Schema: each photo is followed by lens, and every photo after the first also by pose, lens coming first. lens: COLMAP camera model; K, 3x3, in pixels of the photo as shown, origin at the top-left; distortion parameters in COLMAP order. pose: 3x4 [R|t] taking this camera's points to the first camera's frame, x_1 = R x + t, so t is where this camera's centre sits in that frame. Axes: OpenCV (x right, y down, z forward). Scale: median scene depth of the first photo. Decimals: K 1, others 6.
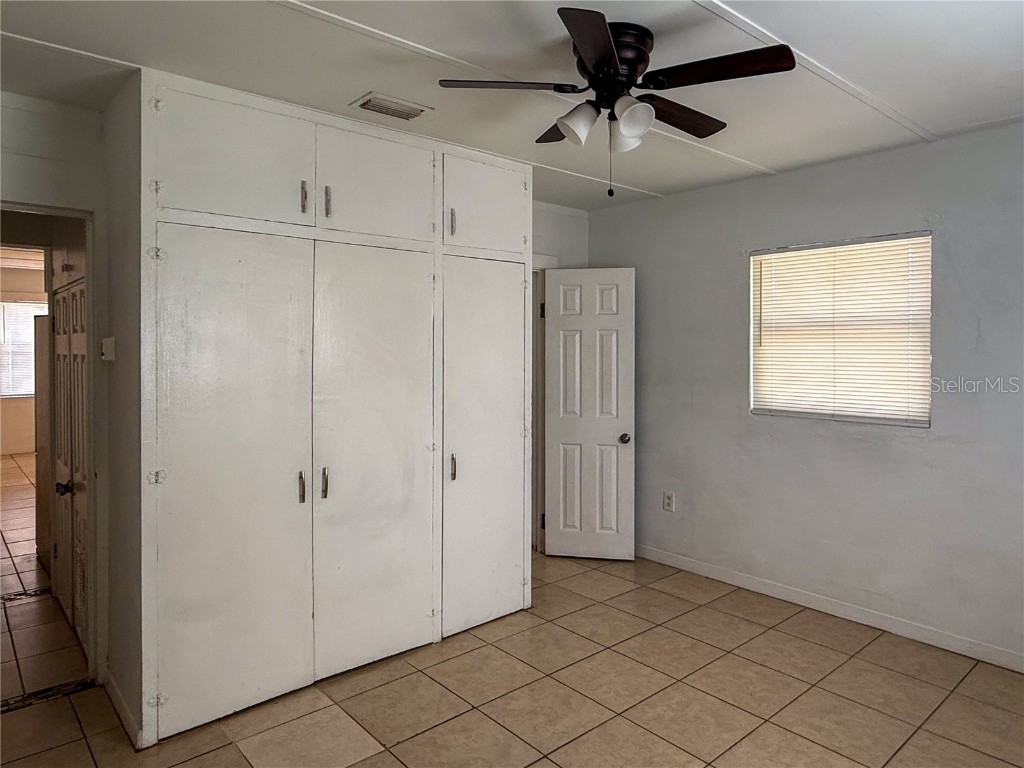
lens RADIAL K [[666.8, 0, 514.4], [0, 666.8, 352.1], [0, 0, 1]] dist [-0.009002, -0.002968]
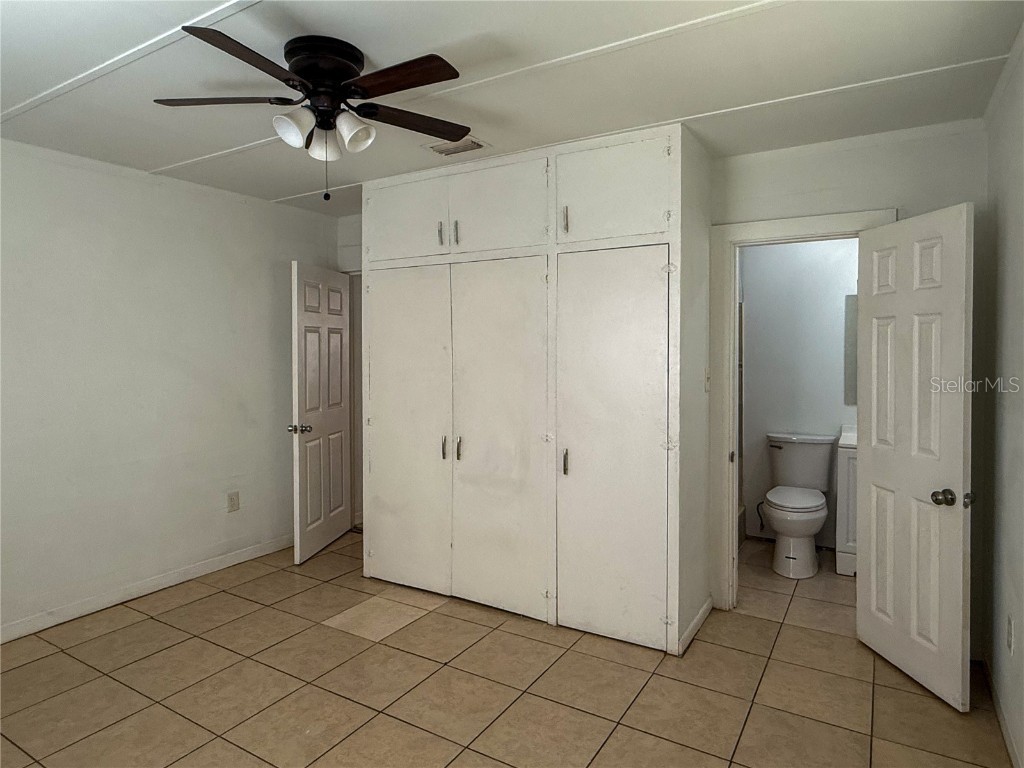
lens RADIAL K [[601.4, 0, 513.0], [0, 601.4, 359.1], [0, 0, 1]] dist [-0.005376, -0.000196]
pose [[0.301536, 0.016480, -0.953313, 0.830343], [-0.006613, 0.999863, 0.015192, 0.002960], [0.953432, 0.001723, 0.301603, 0.712865]]
